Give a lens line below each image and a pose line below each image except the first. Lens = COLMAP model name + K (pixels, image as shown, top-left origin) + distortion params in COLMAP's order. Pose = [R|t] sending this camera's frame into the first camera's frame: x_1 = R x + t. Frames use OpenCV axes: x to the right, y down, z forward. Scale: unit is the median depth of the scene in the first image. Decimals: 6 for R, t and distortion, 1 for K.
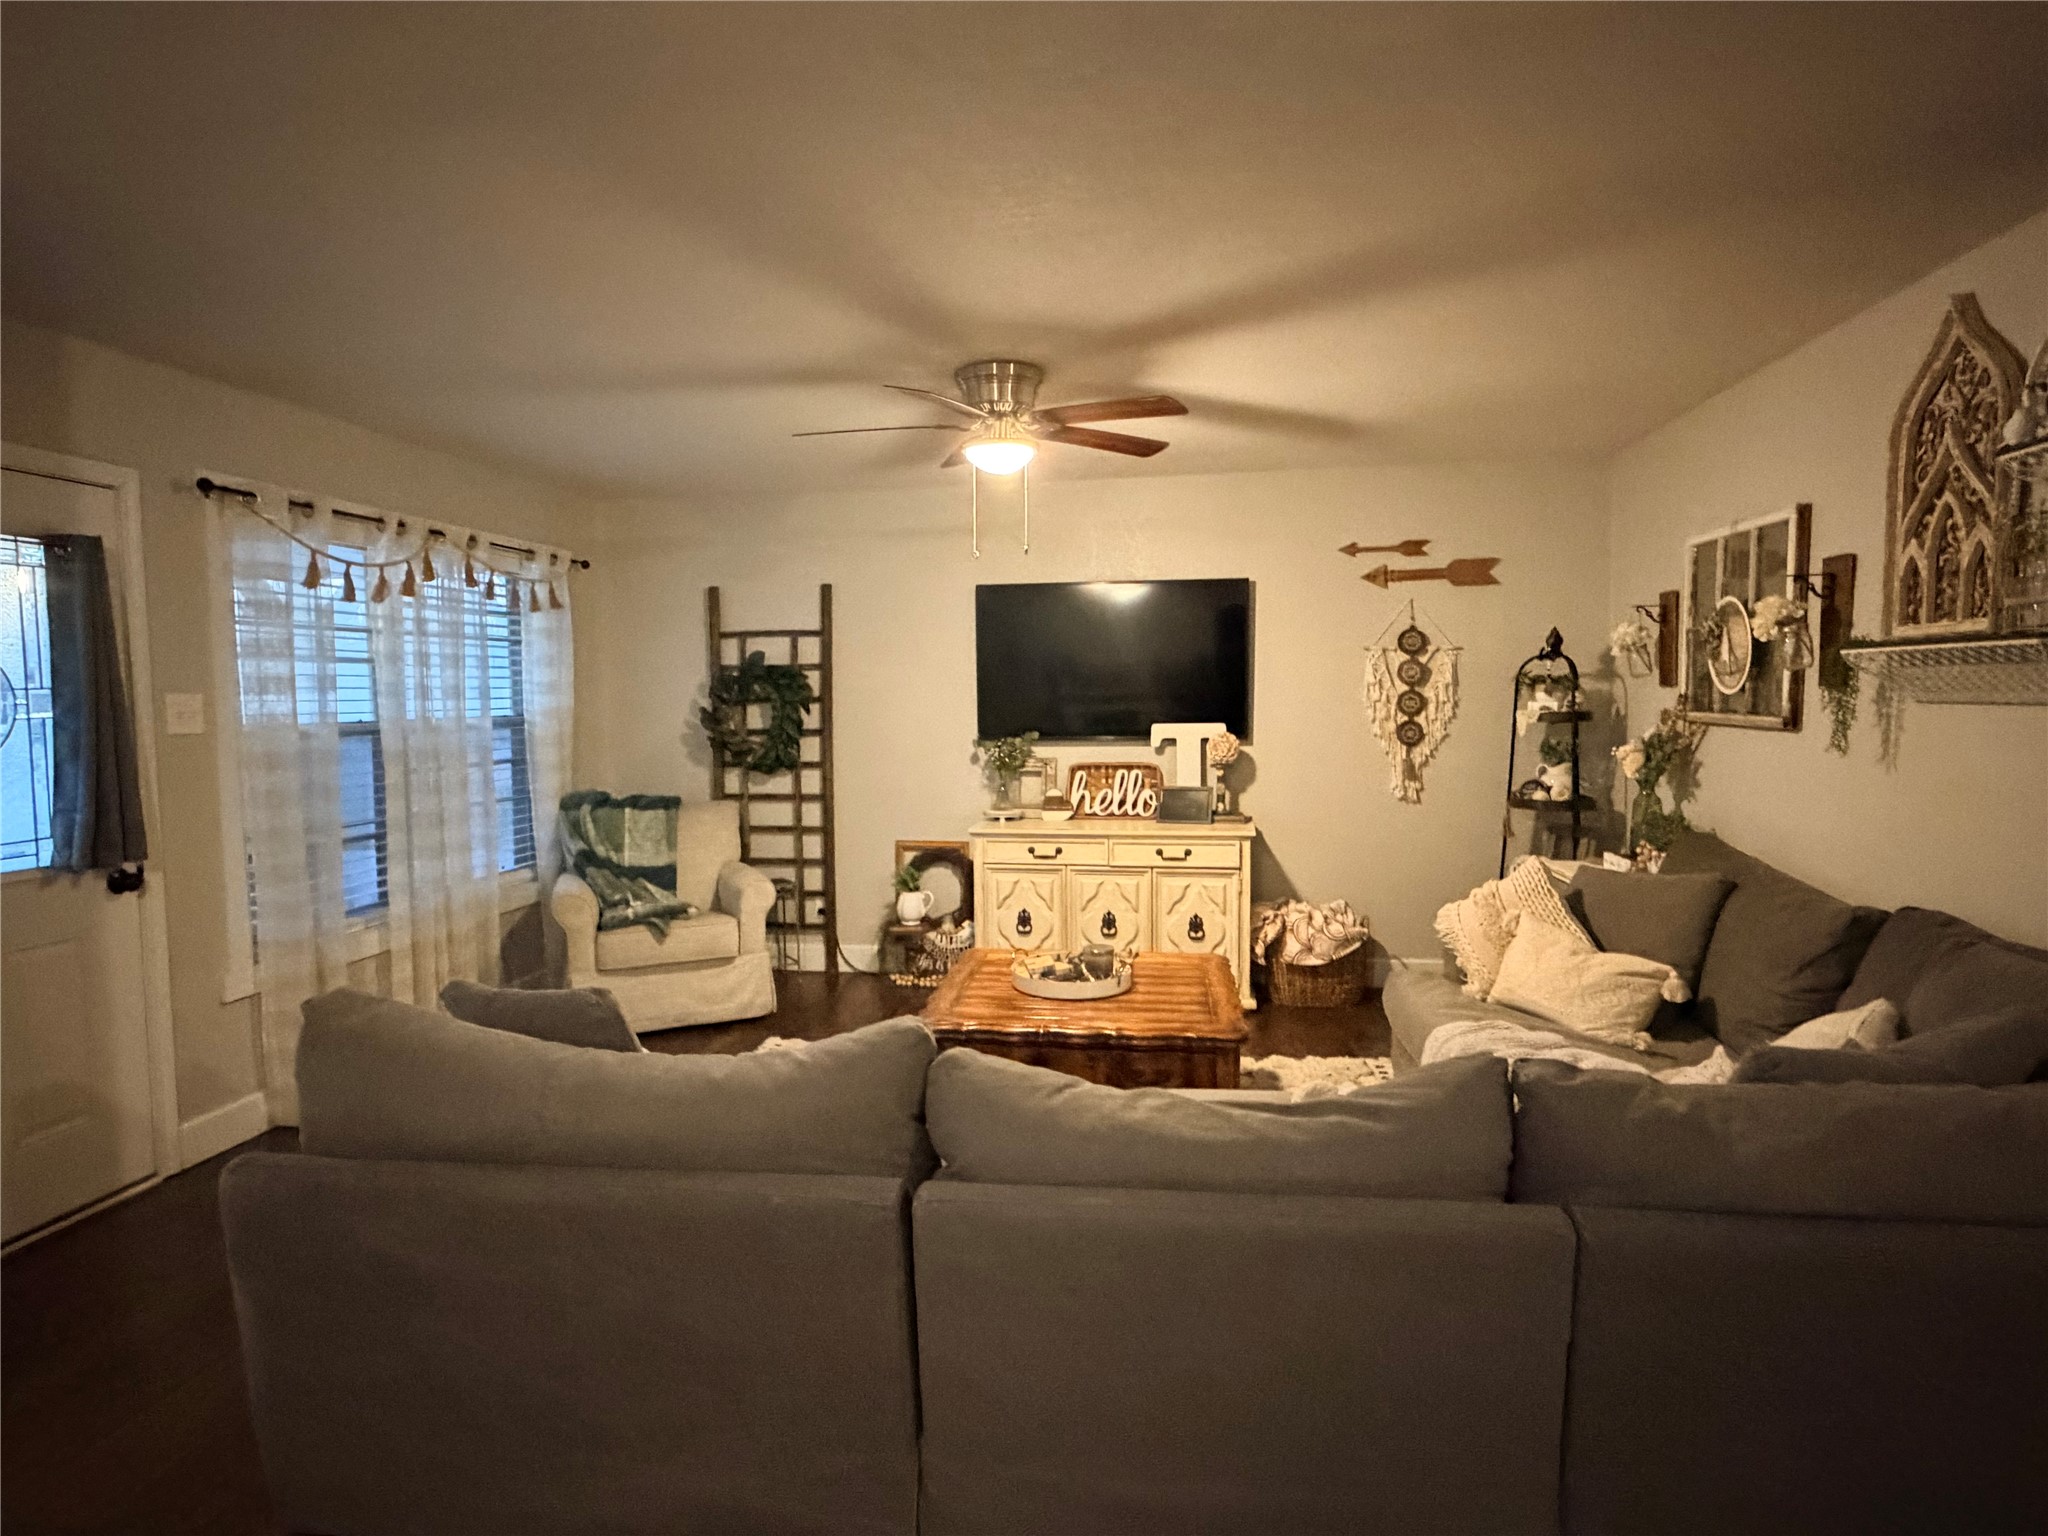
lens RADIAL K [[1110.1, 0, 1018.1], [0, 1110.1, 773.1], [0, 0, 1]] dist [-0.000799, -0.000674]
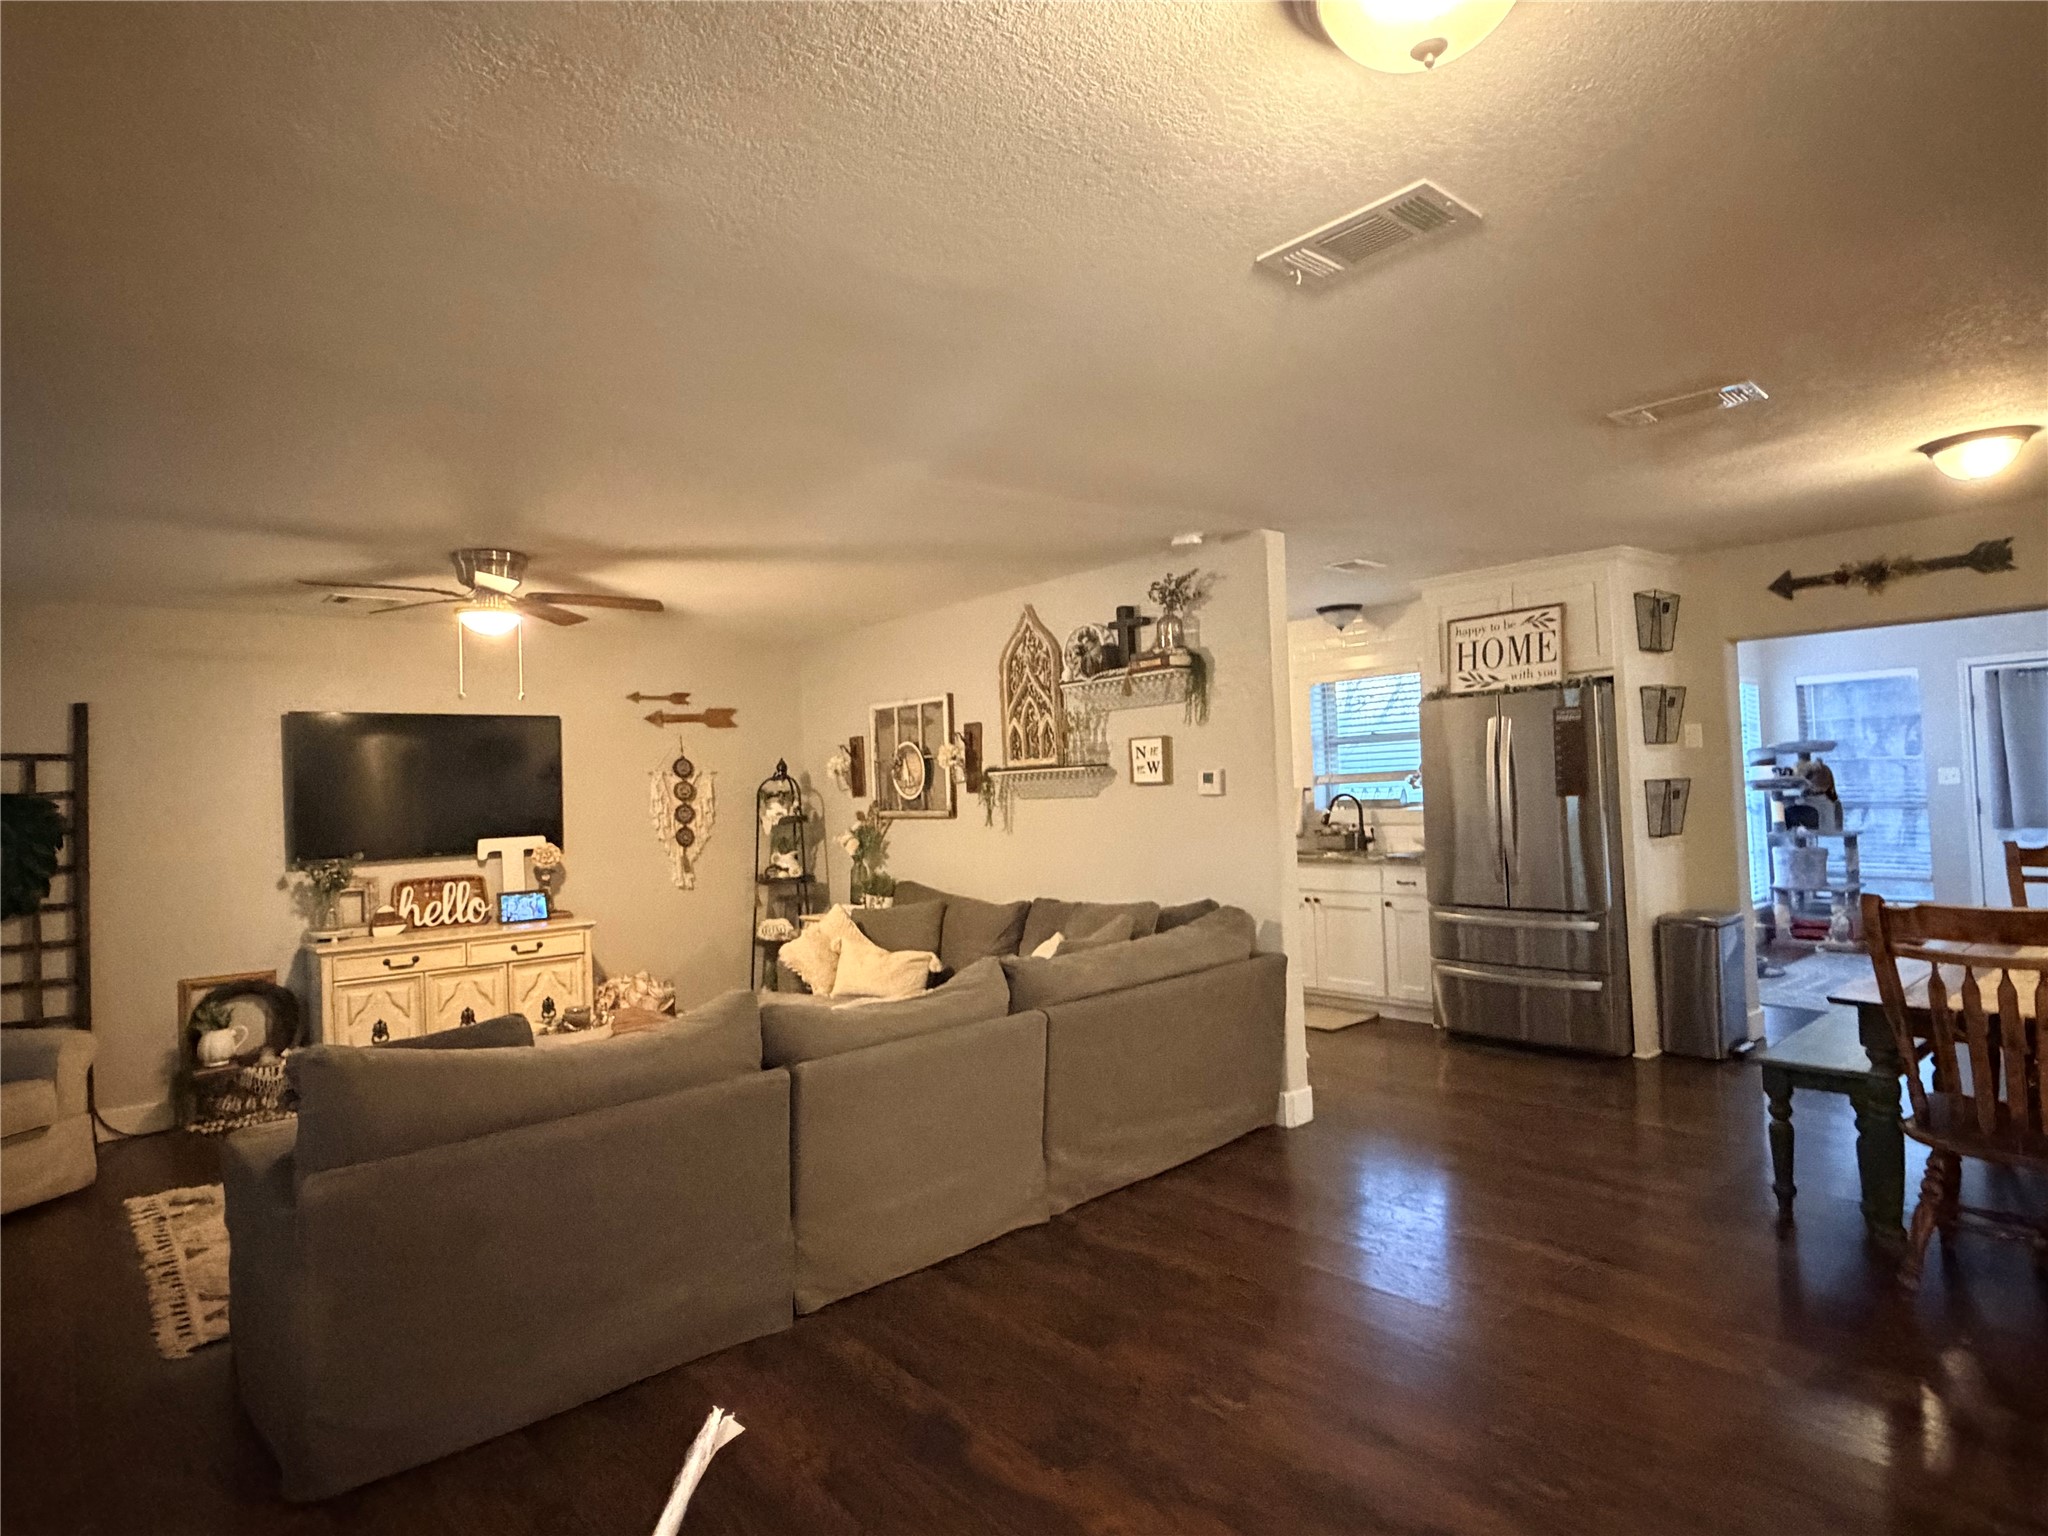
lens RADIAL K [[1110.1, 0, 1018.8], [0, 1110.1, 762.5], [0, 0, 1]] dist [-0.000799, -0.000674]
pose [[0.647021, 0.005270, 0.762454, -0.409064], [0.088013, 0.992776, -0.081549, 0.019456], [-0.757376, 0.119869, 0.641882, -0.163344]]
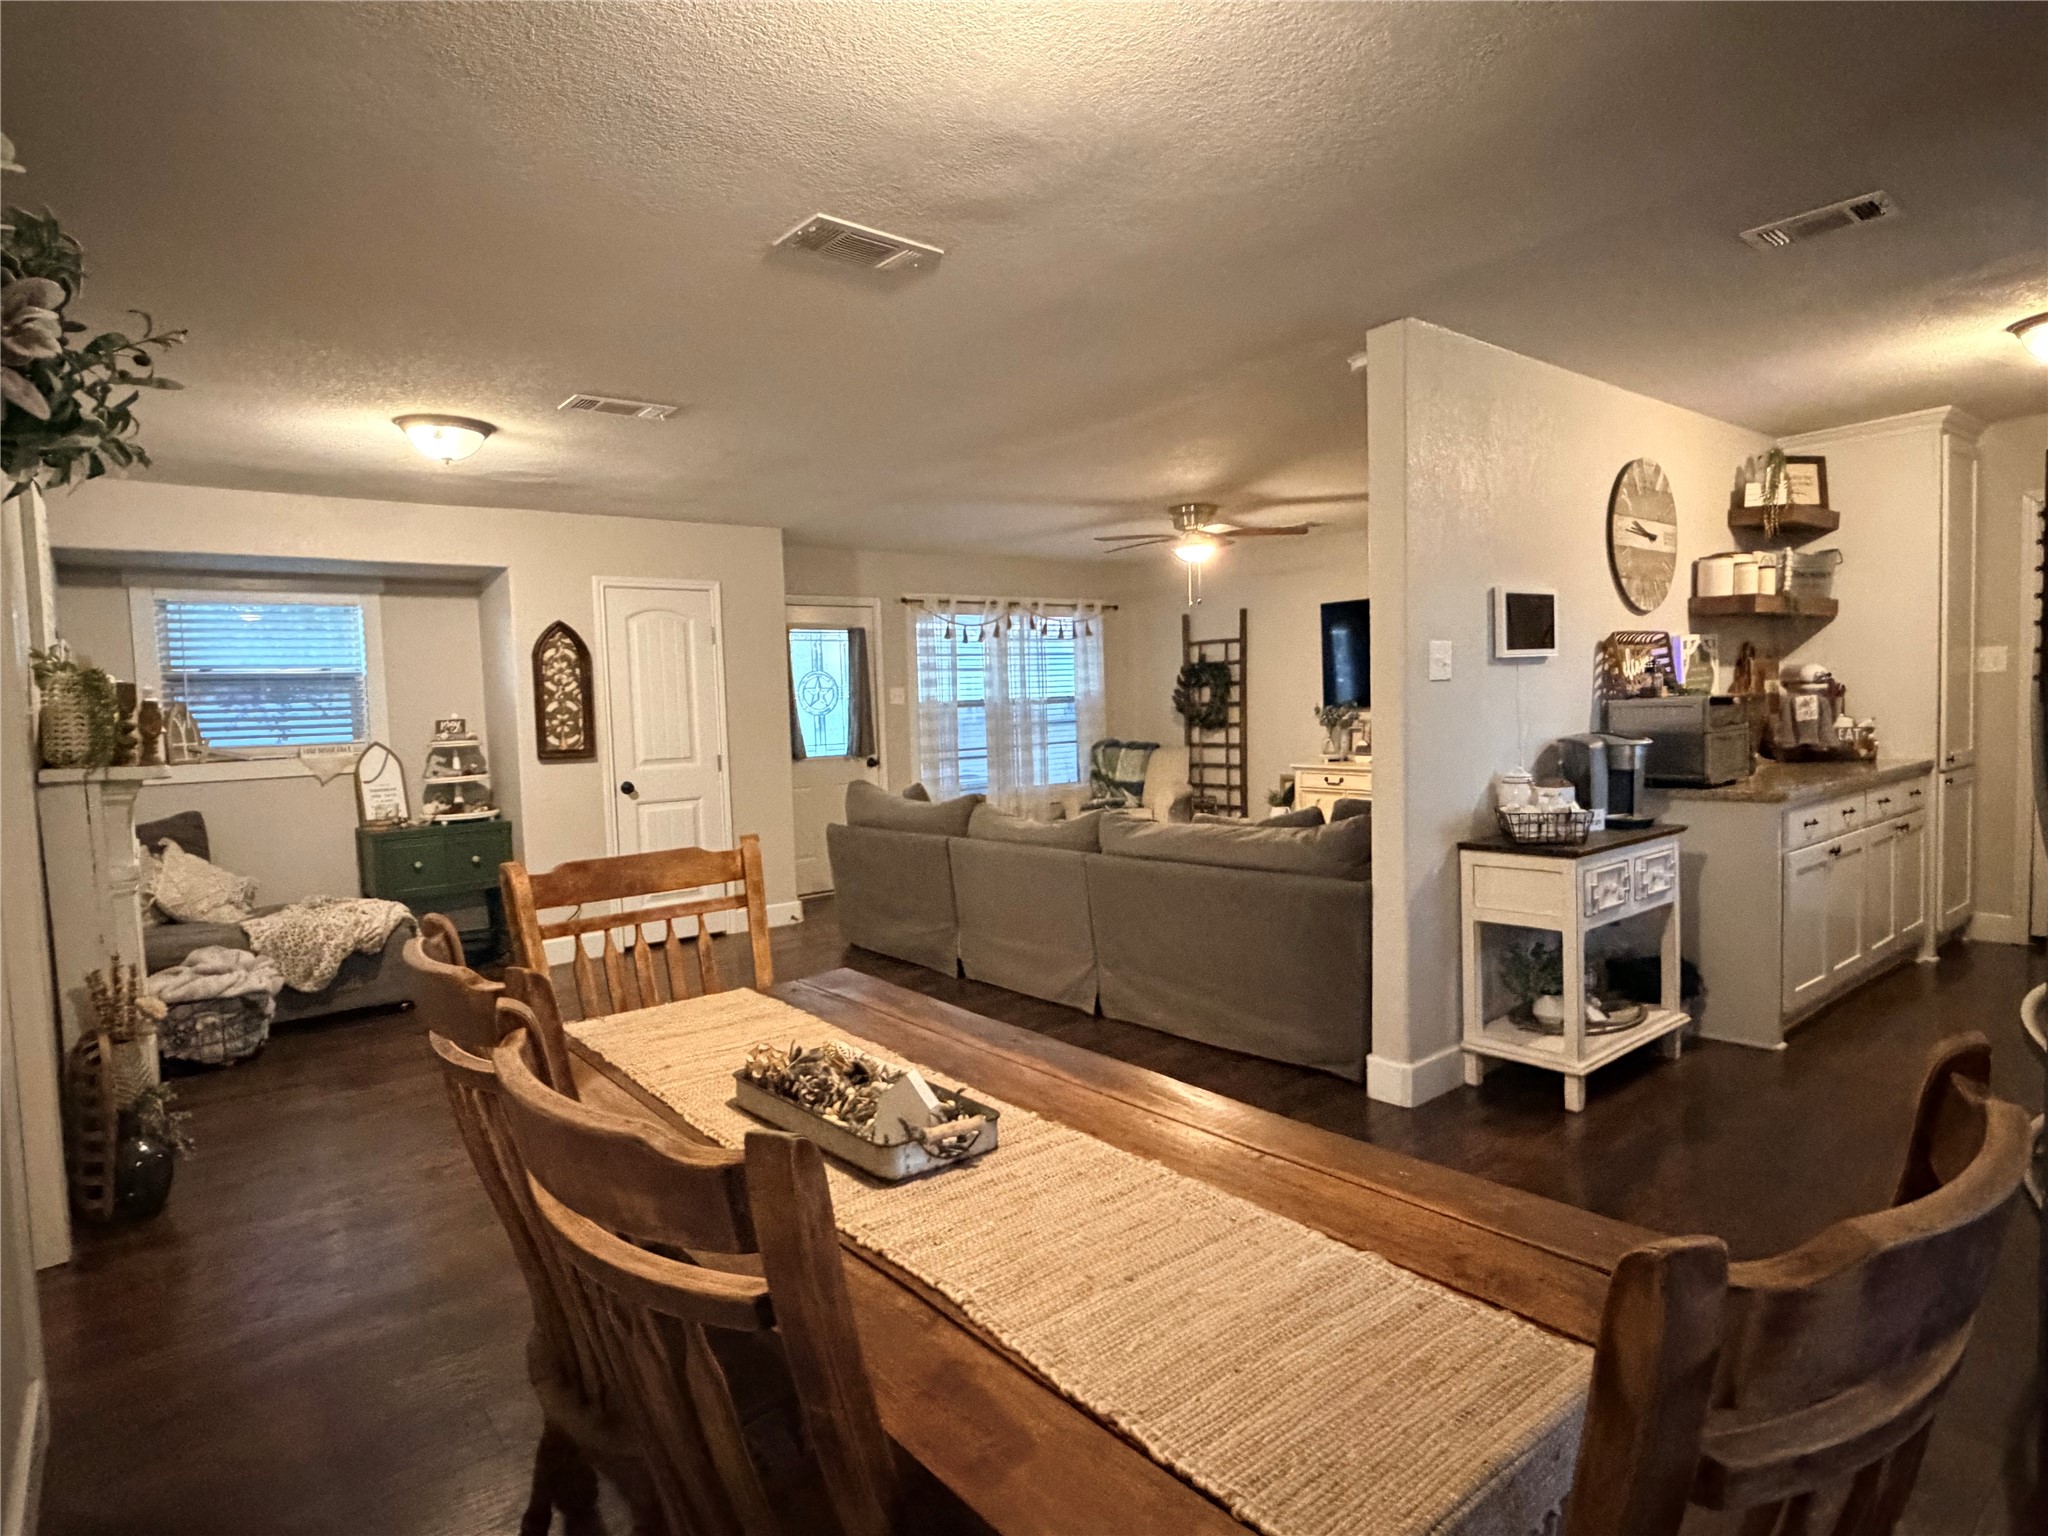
lens RADIAL K [[1110.1, 0, 1017.9], [0, 1110.1, 770.2], [0, 0, 1]] dist [-0.000799, -0.000674]
pose [[0.741056, 0.030433, -0.670753, 0.721266], [-0.022893, 0.999537, 0.020057, 0.036250], [0.671052, 0.000492, 0.741410, -0.411587]]
